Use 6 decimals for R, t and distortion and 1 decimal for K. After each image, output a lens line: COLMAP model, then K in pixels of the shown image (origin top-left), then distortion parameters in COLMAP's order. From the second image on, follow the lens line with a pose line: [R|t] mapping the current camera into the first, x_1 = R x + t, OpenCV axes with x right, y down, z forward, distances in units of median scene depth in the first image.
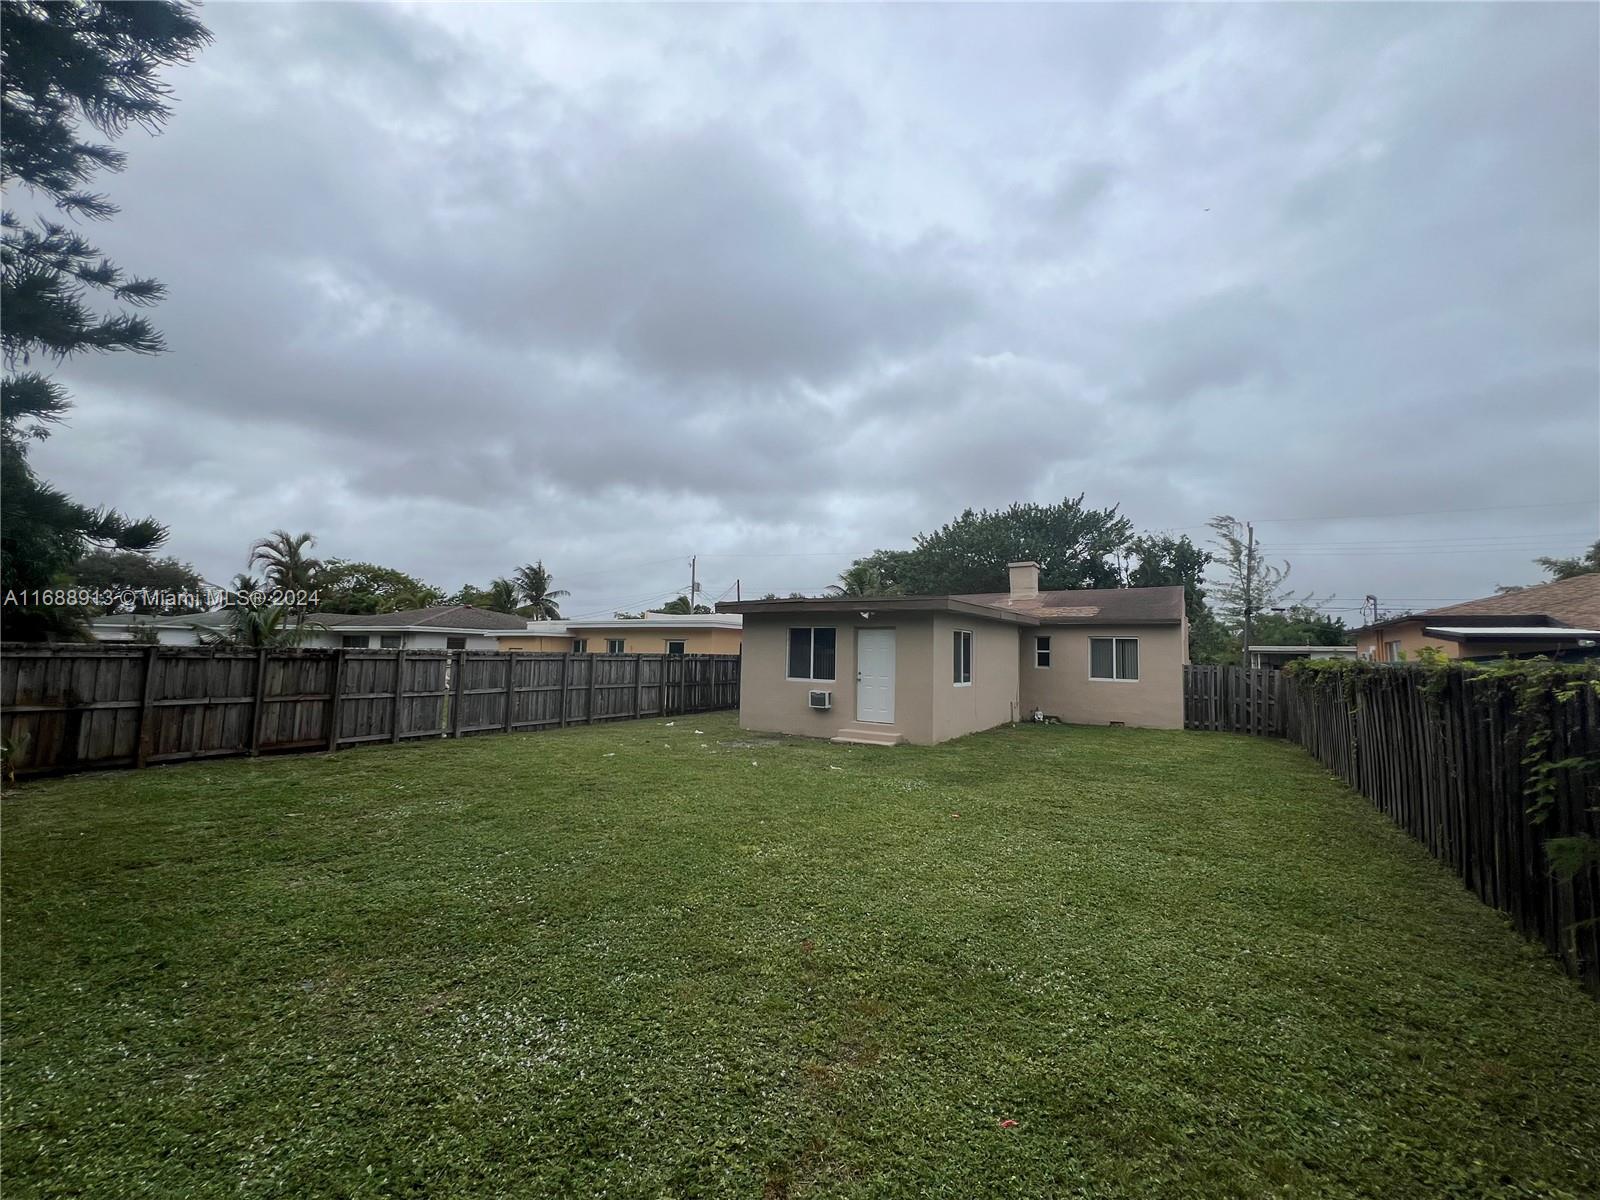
lens RADIAL K [[654.7, 0, 800.0], [0, 654.7, 600.0], [0, 0, 1]] dist [0.001723, 0.000230]
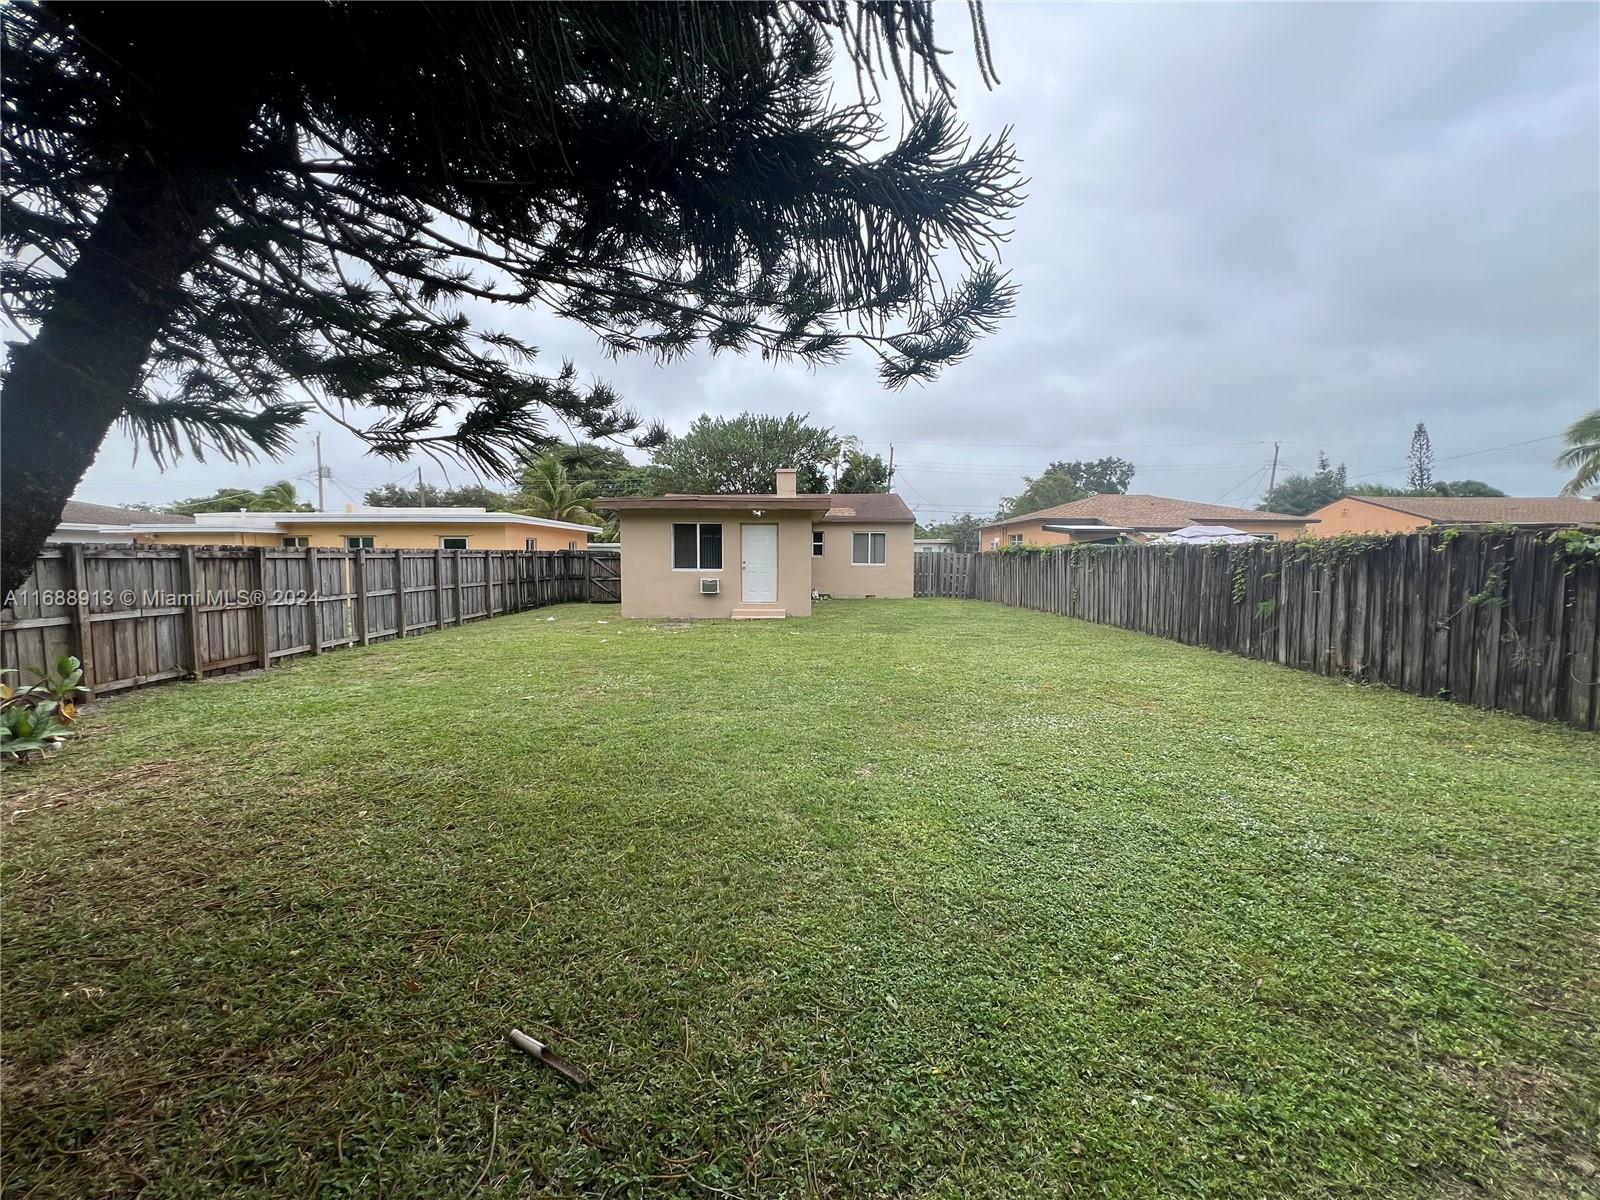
lens RADIAL K [[654.7, 0, 800.0], [0, 654.7, 600.0], [0, 0, 1]] dist [0.001723, 0.000230]
pose [[0.838502, -0.057877, 0.541816, -0.473155], [-0.027232, 0.988649, 0.147752, 0.001609], [-0.544218, -0.138645, 0.827408, -0.044543]]
